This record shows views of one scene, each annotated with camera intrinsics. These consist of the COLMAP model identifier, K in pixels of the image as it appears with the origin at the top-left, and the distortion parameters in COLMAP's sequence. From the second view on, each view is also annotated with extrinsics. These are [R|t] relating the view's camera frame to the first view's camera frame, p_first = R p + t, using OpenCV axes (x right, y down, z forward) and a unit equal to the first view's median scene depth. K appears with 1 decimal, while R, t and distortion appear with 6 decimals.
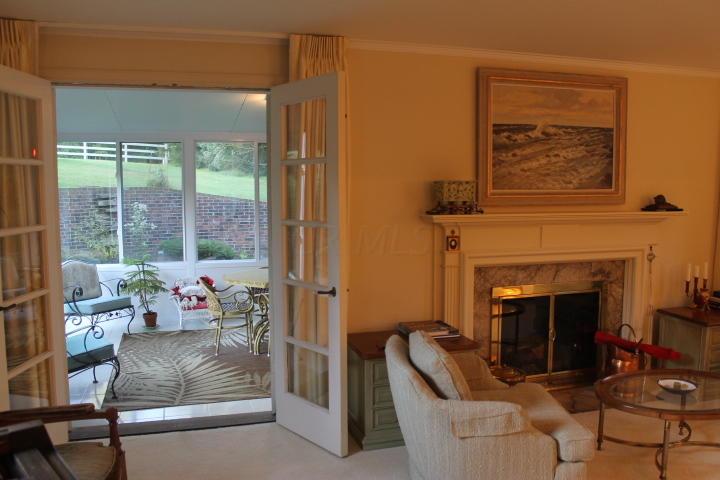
lens RADIAL K [[589.6, 0, 360.0], [0, 589.6, 240.0], [0, 0, 1]] dist [-0.000281, 0.000391]
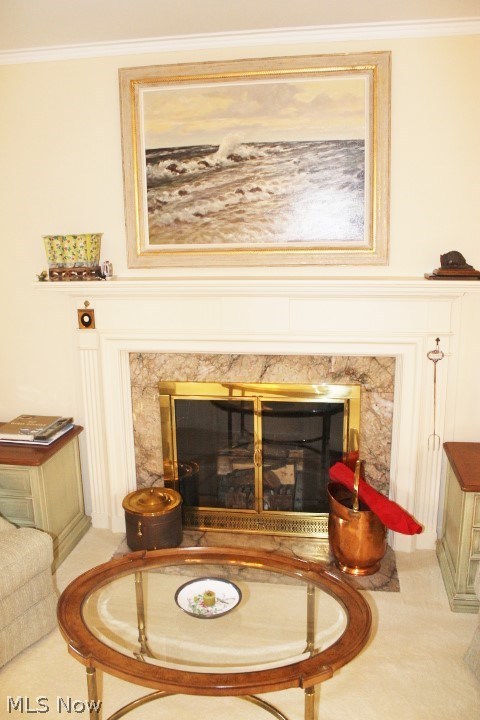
lens RADIAL K [[595.1, 0, 240.0], [0, 595.1, 360.0], [0, 0, 1]] dist [-0.147625, 0.208701]
pose [[0.881287, 0.082536, -0.465318, 0.642283], [-0.024626, 0.991313, 0.129195, -0.041913], [0.471939, -0.102398, 0.875664, 0.412452]]
